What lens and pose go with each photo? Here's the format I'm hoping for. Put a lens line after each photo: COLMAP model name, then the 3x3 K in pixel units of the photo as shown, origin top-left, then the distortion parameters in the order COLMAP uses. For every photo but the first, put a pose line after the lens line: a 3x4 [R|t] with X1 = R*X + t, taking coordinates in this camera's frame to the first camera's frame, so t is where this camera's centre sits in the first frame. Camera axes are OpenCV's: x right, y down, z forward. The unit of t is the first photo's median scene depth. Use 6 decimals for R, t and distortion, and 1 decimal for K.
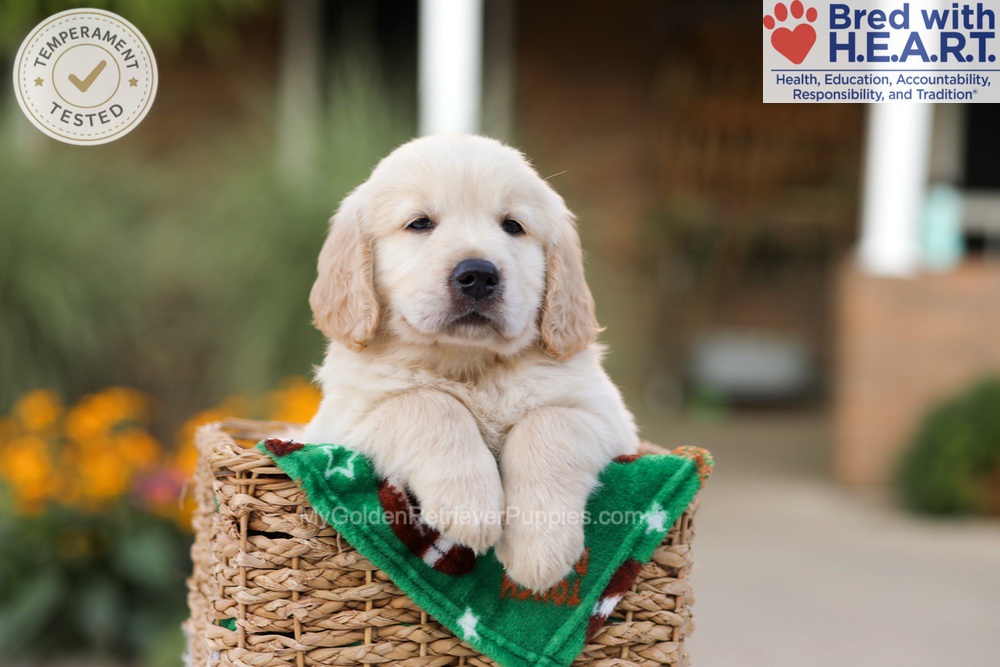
lens RADIAL K [[2792.5, 0, 499.0], [0, 2792.5, 332.5], [0, 0, 1]] dist [0.122558, 0.000000]
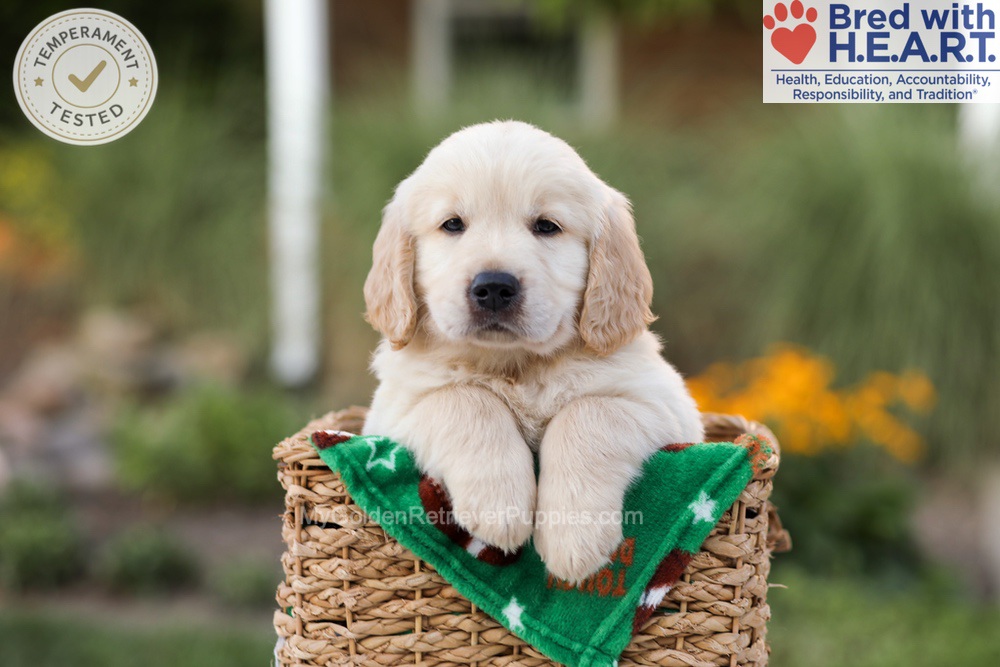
lens RADIAL K [[2792.5, 0, 501.9], [0, 2792.5, 316.8], [0, 0, 1]] dist [0.122558, 0.000000]
pose [[0.966483, -0.018817, -0.256041, 0.244674], [0.021669, 0.999731, 0.008322, -0.010924], [0.255816, -0.013591, 0.966630, 0.029113]]
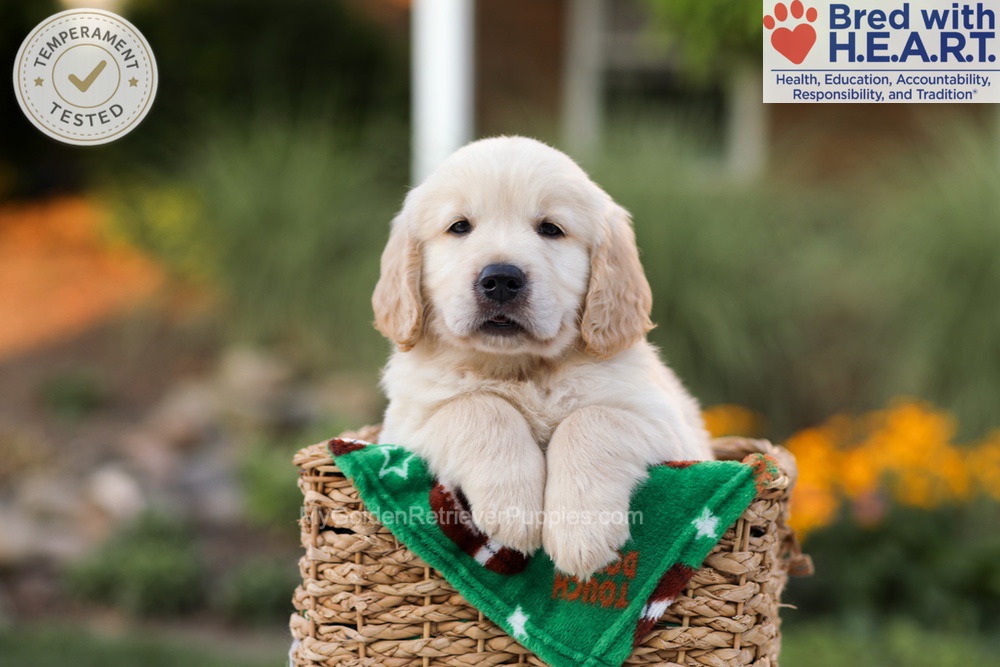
lens RADIAL K [[2792.5, 0, 505.0], [0, 2792.5, 350.6], [0, 0, 1]] dist [0.122558, 0.000000]
pose [[0.948200, 0.004981, -0.317634, 0.310251], [-0.005850, 0.999981, -0.001783, 0.006402], [0.317619, 0.003549, 0.948212, 0.025419]]
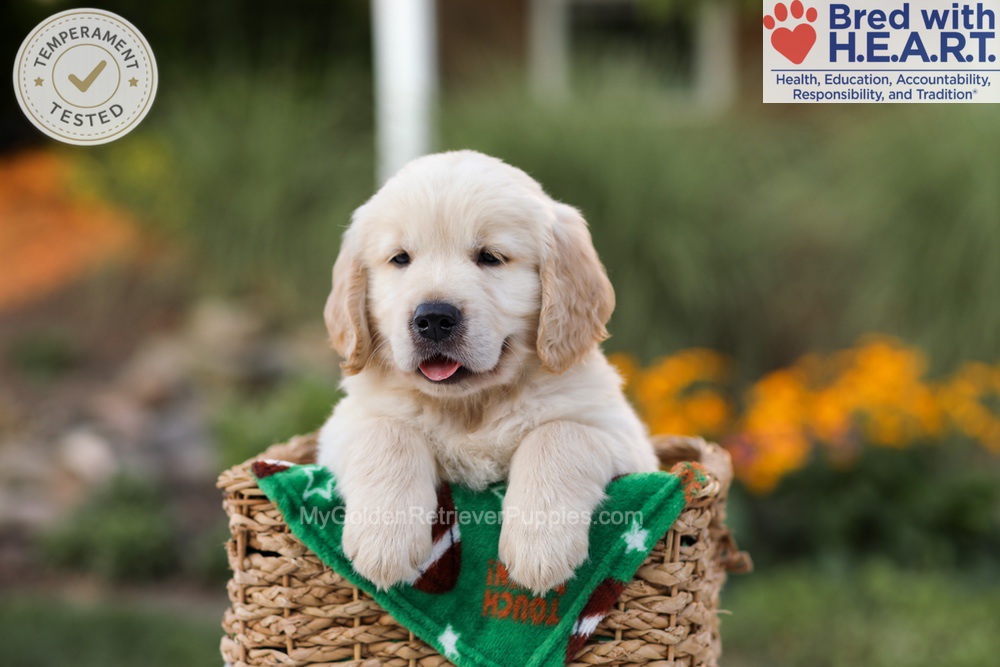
lens RADIAL K [[2792.5, 0, 493.9], [0, 2792.5, 341.7], [0, 0, 1]] dist [0.122558, 0.000000]
pose [[0.947568, -0.019417, -0.318964, 0.330465], [0.028903, 0.999269, 0.025033, -0.029376], [0.318244, -0.032940, 0.947436, 0.048309]]
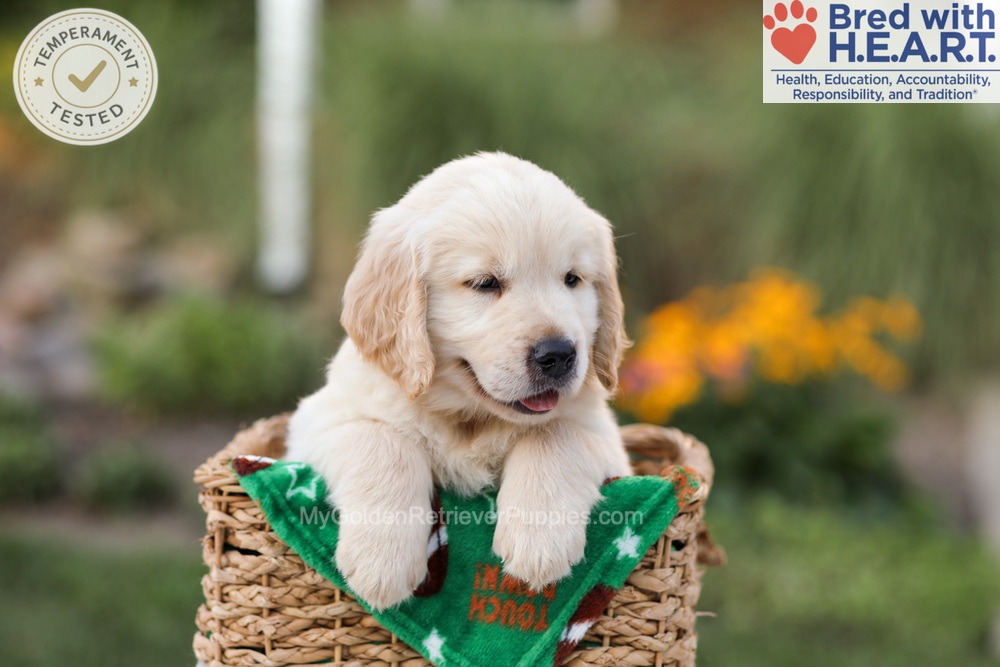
lens RADIAL K [[2792.5, 0, 510.5], [0, 2792.5, 366.5], [0, 0, 1]] dist [0.122558, 0.000000]
pose [[0.966096, 0.013150, -0.257847, 0.270253], [0.006320, 0.997198, 0.074538, -0.068485], [0.258105, -0.073641, 0.963306, 0.058669]]
